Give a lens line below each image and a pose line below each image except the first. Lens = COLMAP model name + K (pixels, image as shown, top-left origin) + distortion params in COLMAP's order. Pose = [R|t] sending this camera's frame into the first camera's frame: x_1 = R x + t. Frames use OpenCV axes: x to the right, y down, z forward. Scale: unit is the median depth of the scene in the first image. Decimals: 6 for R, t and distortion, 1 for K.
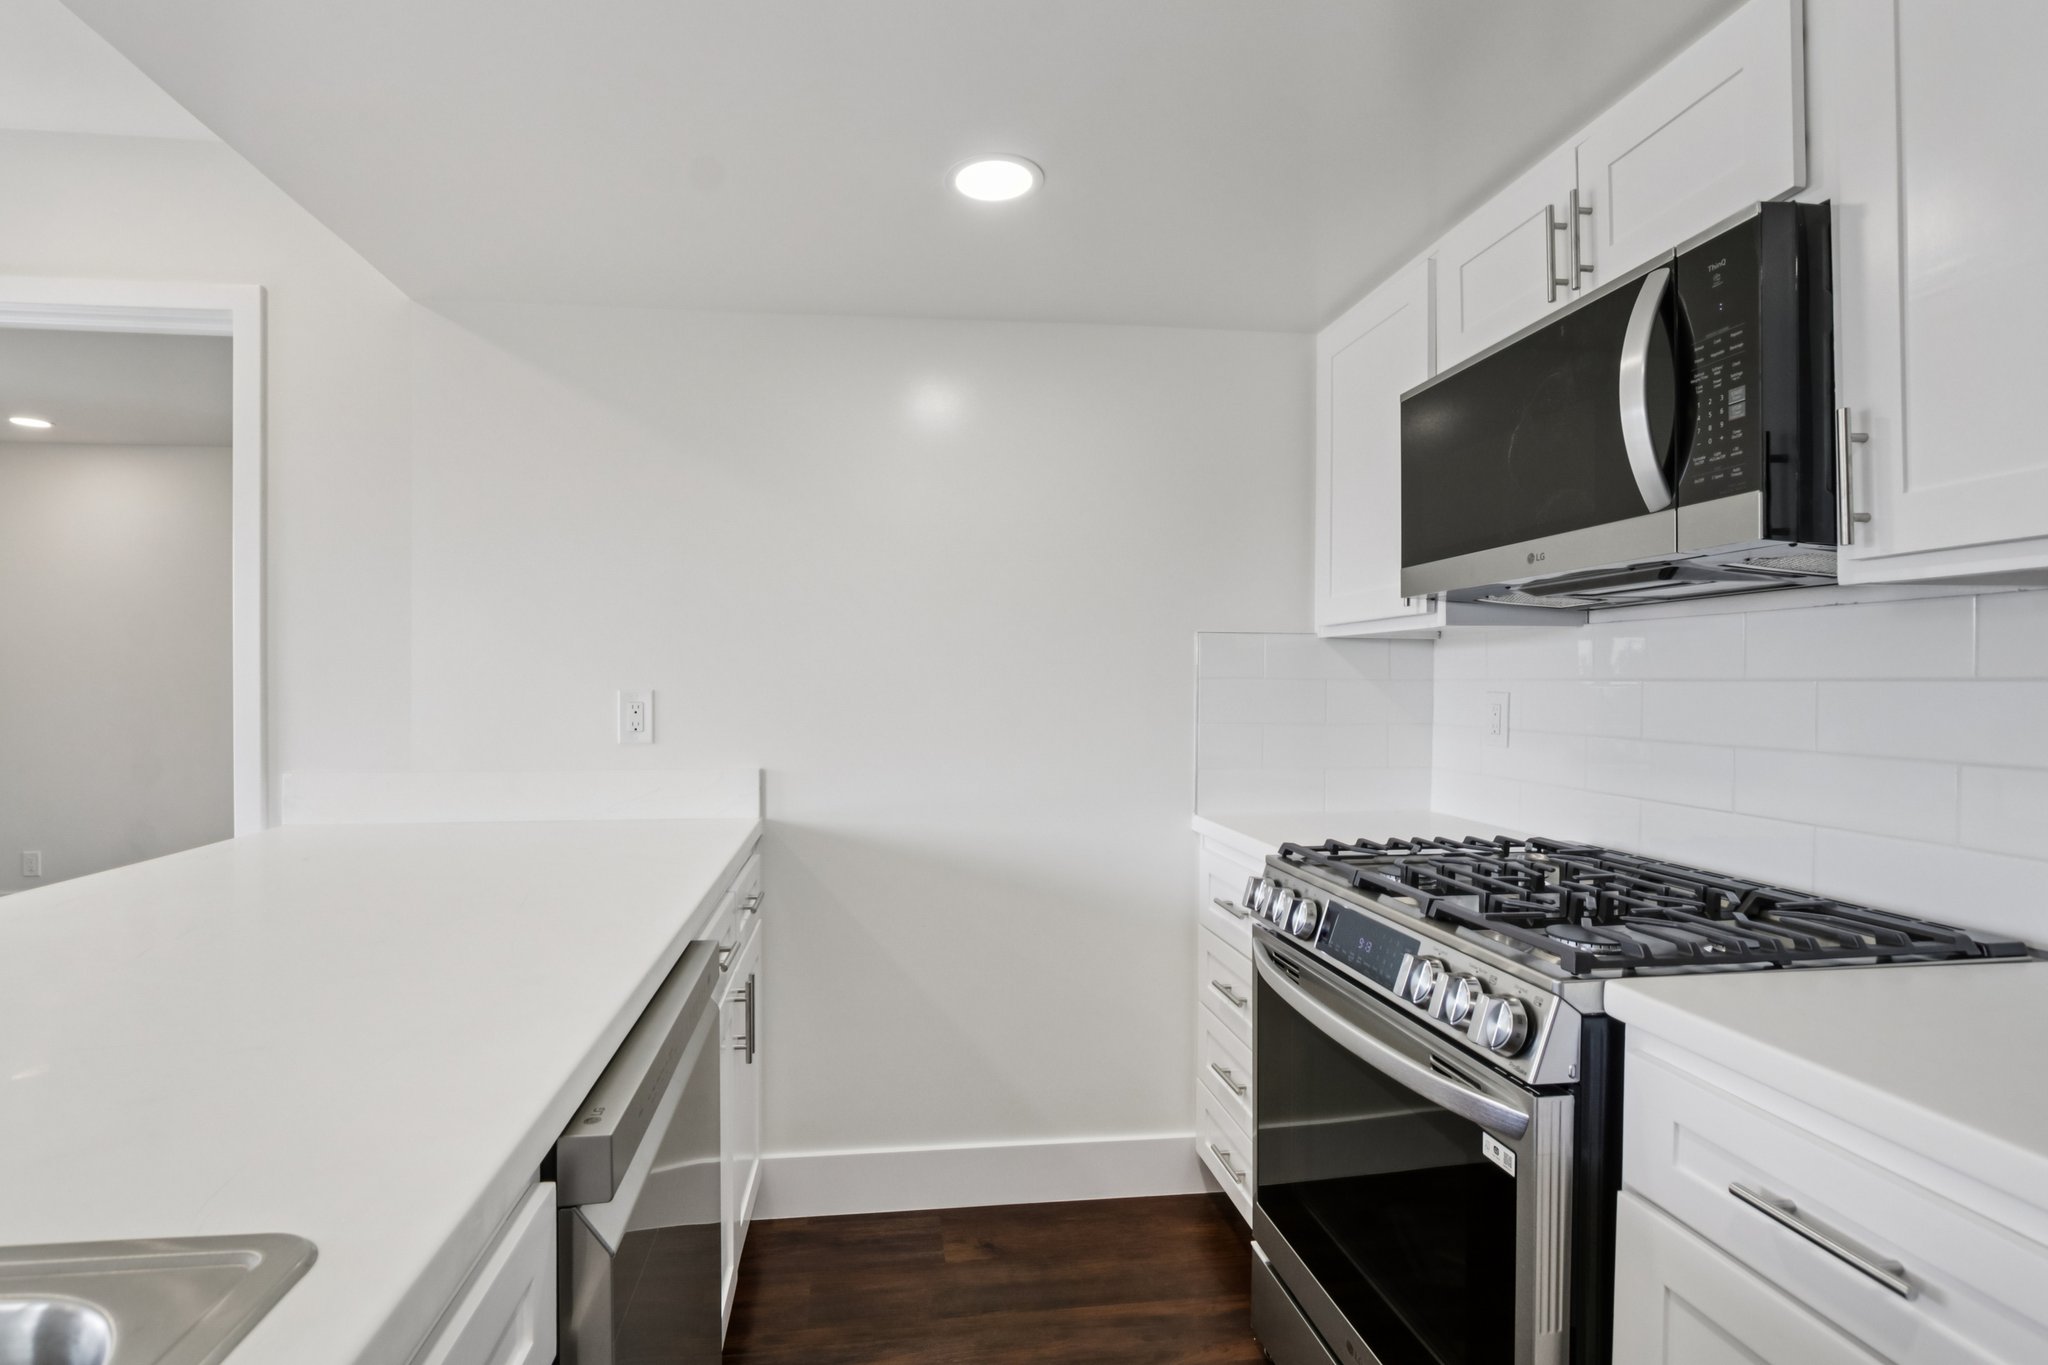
lens RADIAL K [[961.0, 0, 979.8], [0, 961.0, 668.3], [0, 0, 1]] dist [-0.013105, 0.000450]
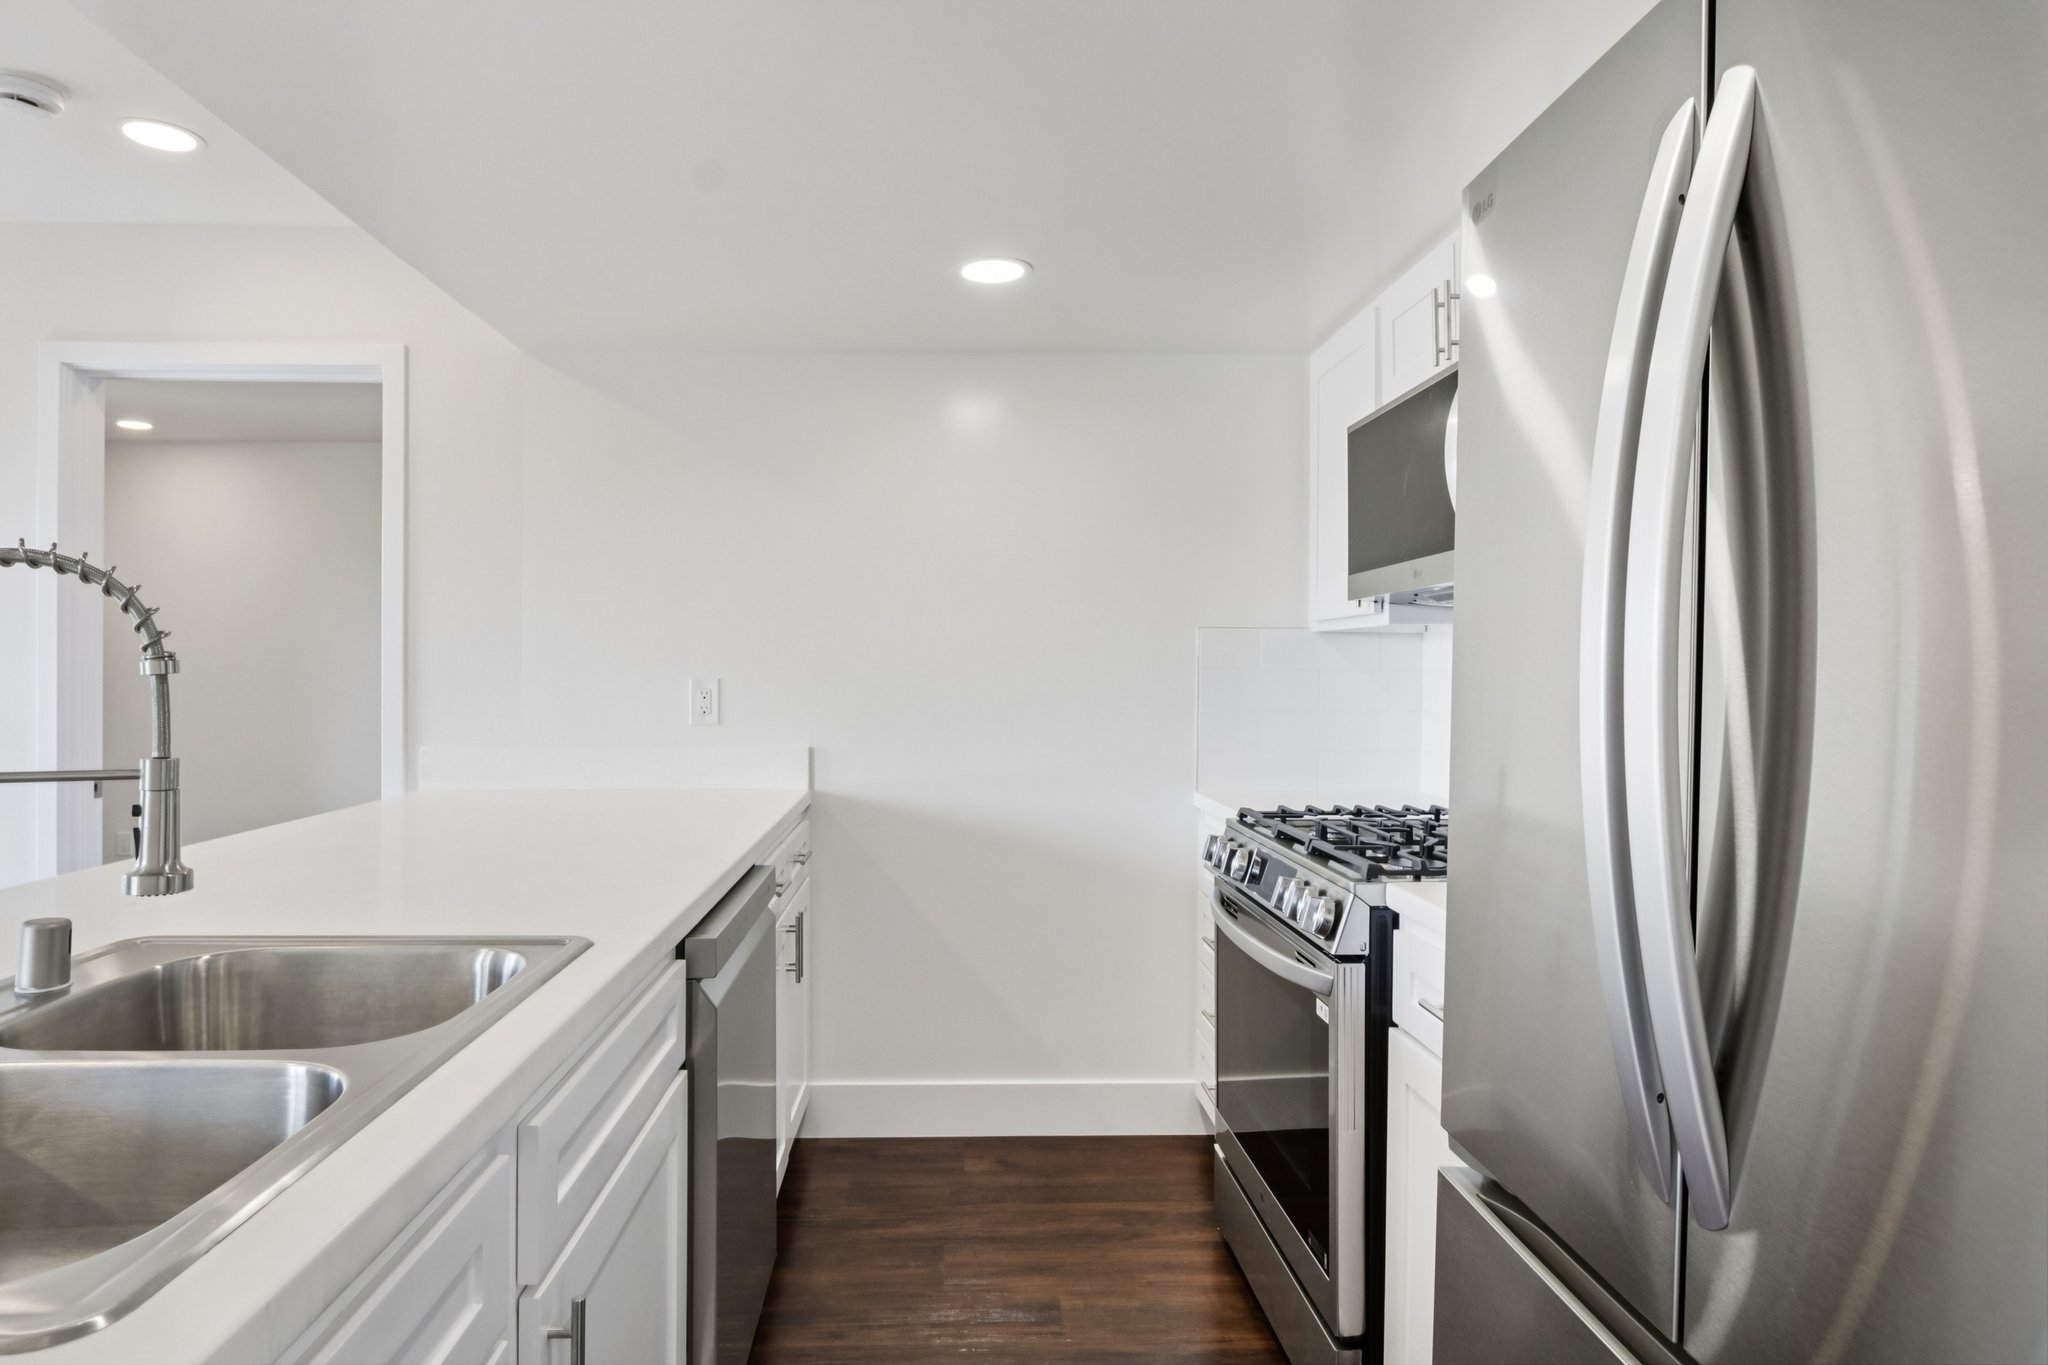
lens RADIAL K [[1140.6, 0, 982.1], [0, 1140.6, 638.3], [0, 0, 1]] dist [-0.025958, -0.000012]
pose [[0.996688, -0.001043, -0.081316, 0.107772], [-0.000120, 0.999898, -0.014293, -0.007874], [0.081323, 0.014255, 0.996586, -0.418819]]
